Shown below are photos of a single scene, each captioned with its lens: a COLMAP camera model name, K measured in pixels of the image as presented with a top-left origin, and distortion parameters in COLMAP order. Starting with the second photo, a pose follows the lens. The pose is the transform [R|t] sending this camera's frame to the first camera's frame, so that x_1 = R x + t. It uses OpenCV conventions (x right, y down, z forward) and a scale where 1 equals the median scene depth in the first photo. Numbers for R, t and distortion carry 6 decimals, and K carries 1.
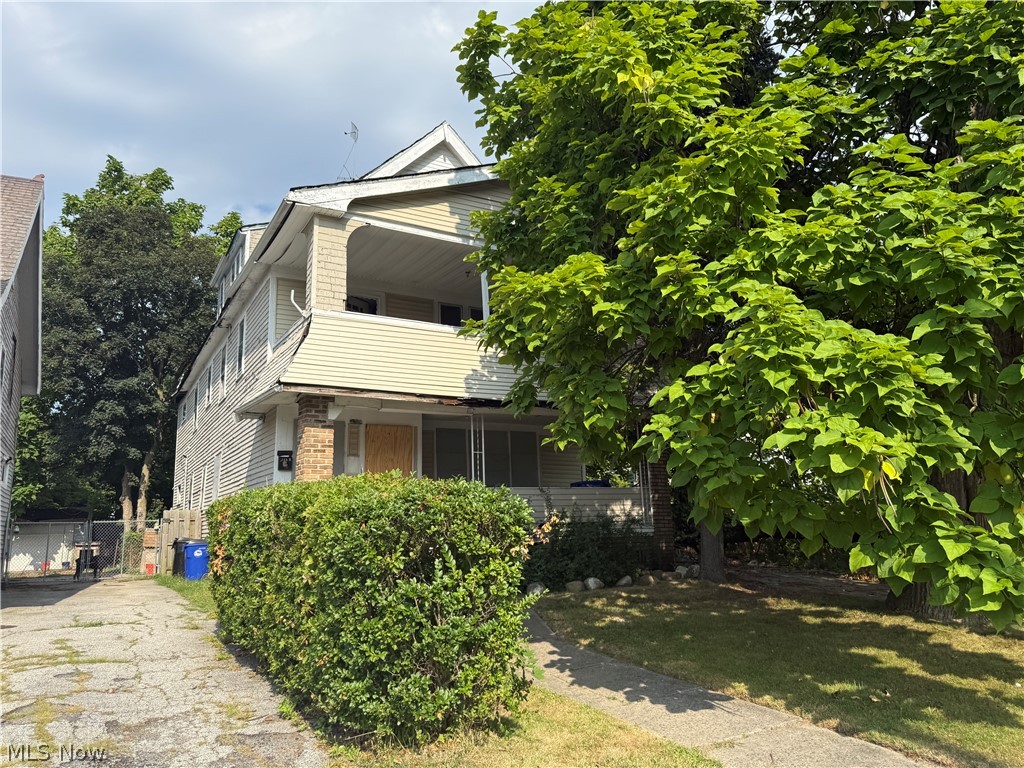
lens RADIAL K [[720.8, 0, 513.1], [0, 720.8, 385.8], [0, 0, 1]] dist [-0.019216, -0.002858]
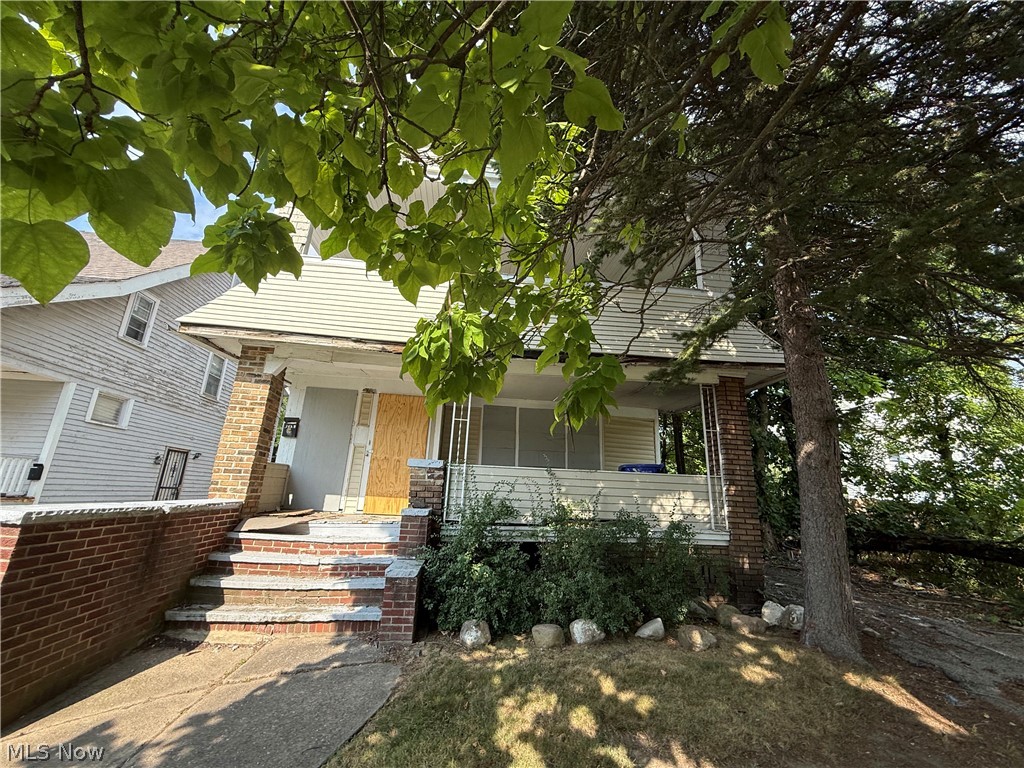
lens RADIAL K [[410.2, 0, 508.3], [0, 410.2, 385.5], [0, 0, 1]] dist [-0.016125, 0.000007]
pose [[0.916677, -0.033634, -0.398211, 0.303525], [0.006686, 0.997603, -0.068869, 0.145587], [0.399573, 0.060468, 0.914705, 1.014820]]
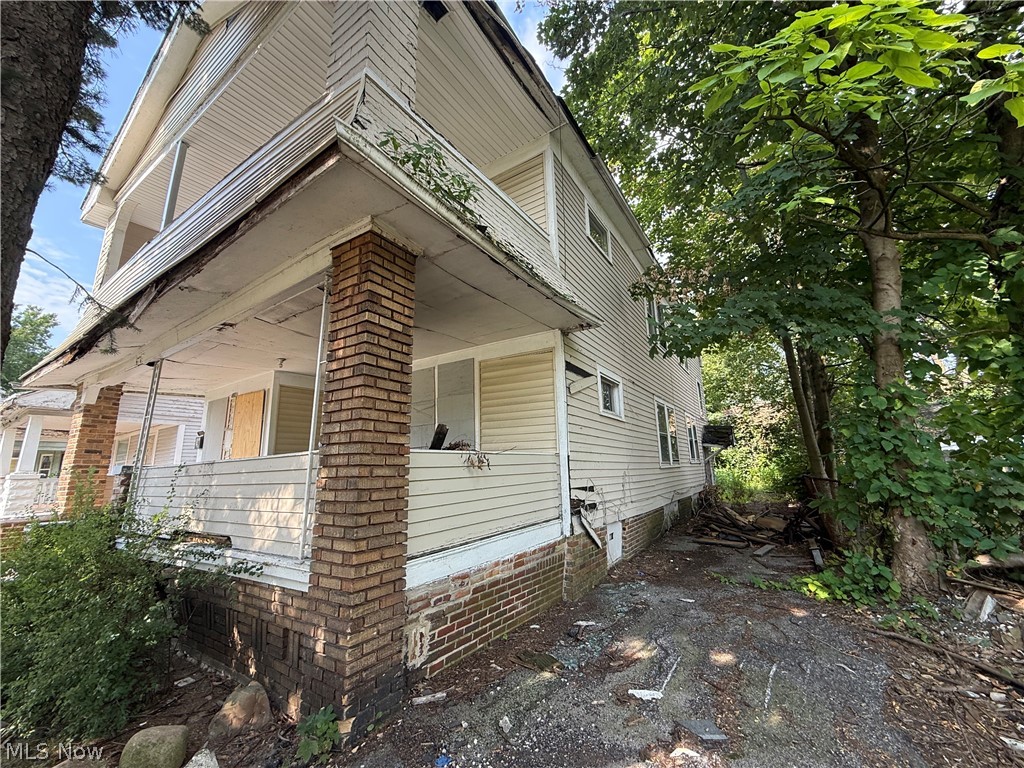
lens RADIAL K [[410.2, 0, 511.3], [0, 410.2, 382.1], [0, 0, 1]] dist [-0.016125, 0.000007]
pose [[0.454131, -0.169251, -0.874711, 0.781098], [0.188190, 0.977861, -0.091505, 0.273348], [0.870832, -0.123057, 0.475929, 1.877907]]
